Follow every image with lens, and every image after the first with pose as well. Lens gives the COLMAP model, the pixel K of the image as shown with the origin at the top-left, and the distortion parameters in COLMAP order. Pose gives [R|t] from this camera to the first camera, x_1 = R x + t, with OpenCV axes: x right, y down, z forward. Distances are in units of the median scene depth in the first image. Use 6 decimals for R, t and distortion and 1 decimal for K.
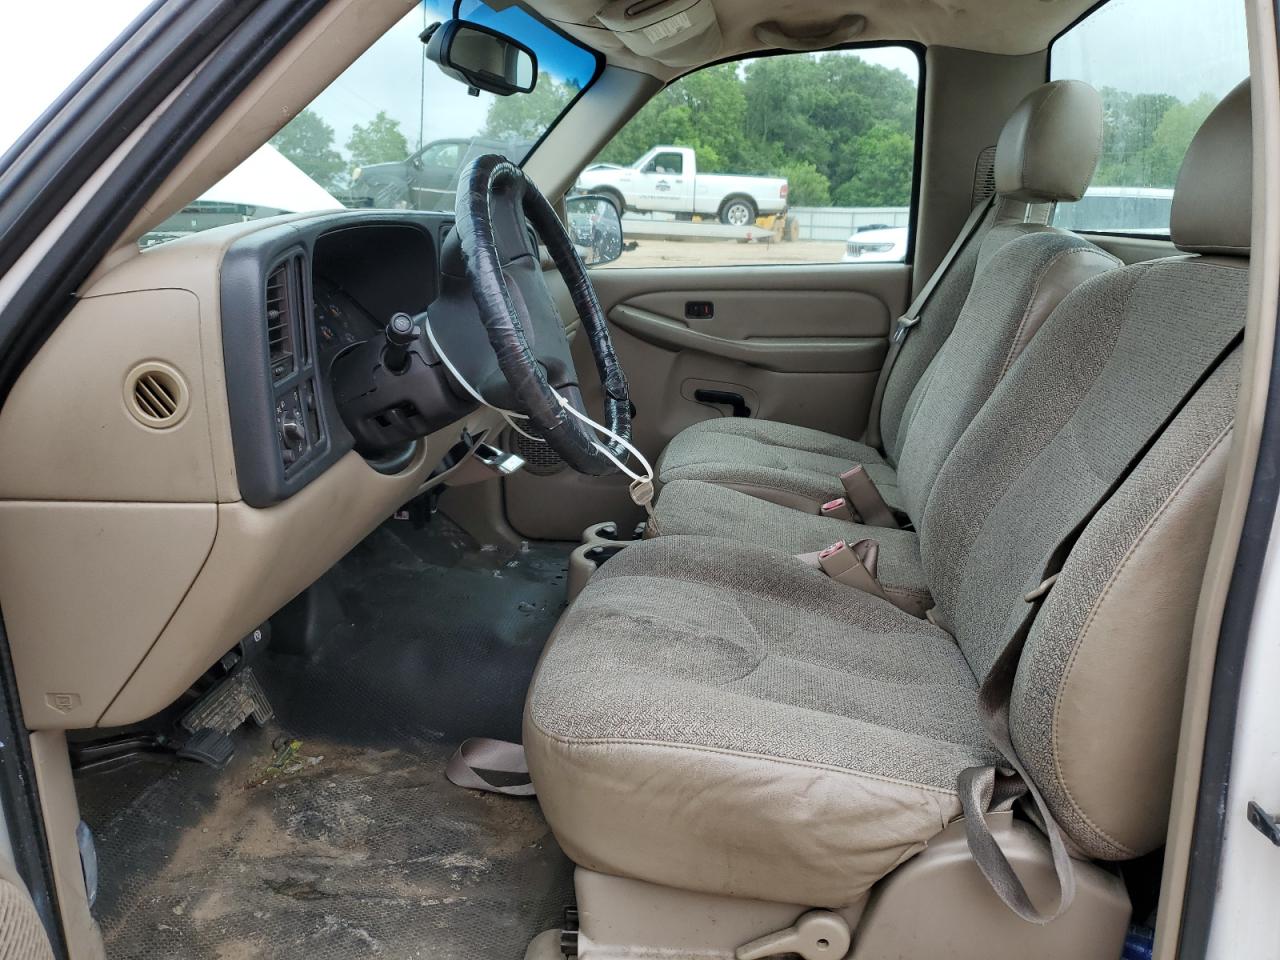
lens RADIAL K [[994.7, 0, 659.4], [0, 994.7, 508.8], [0, 0, 1]] dist [0.006783, 0.002936]
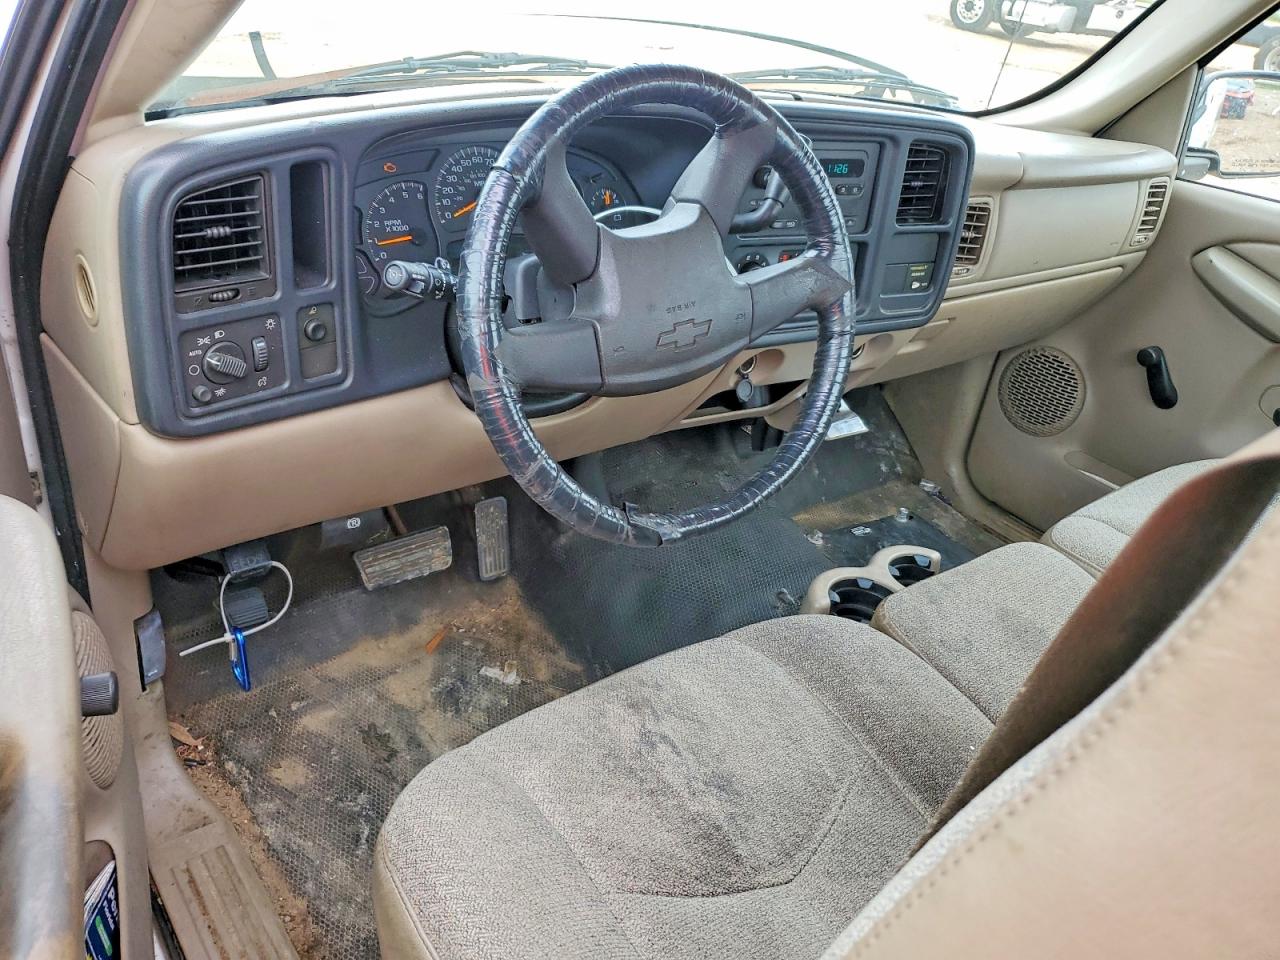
lens RADIAL K [[994.7, 0, 659.4], [0, 994.7, 508.8], [0, 0, 1]] dist [0.006783, 0.002936]
pose [[0.674454, 0.448846, -0.586216, 0.295726], [-0.314754, 0.893022, 0.321625, -0.240156], [0.667863, -0.032408, 0.743578, 0.398080]]
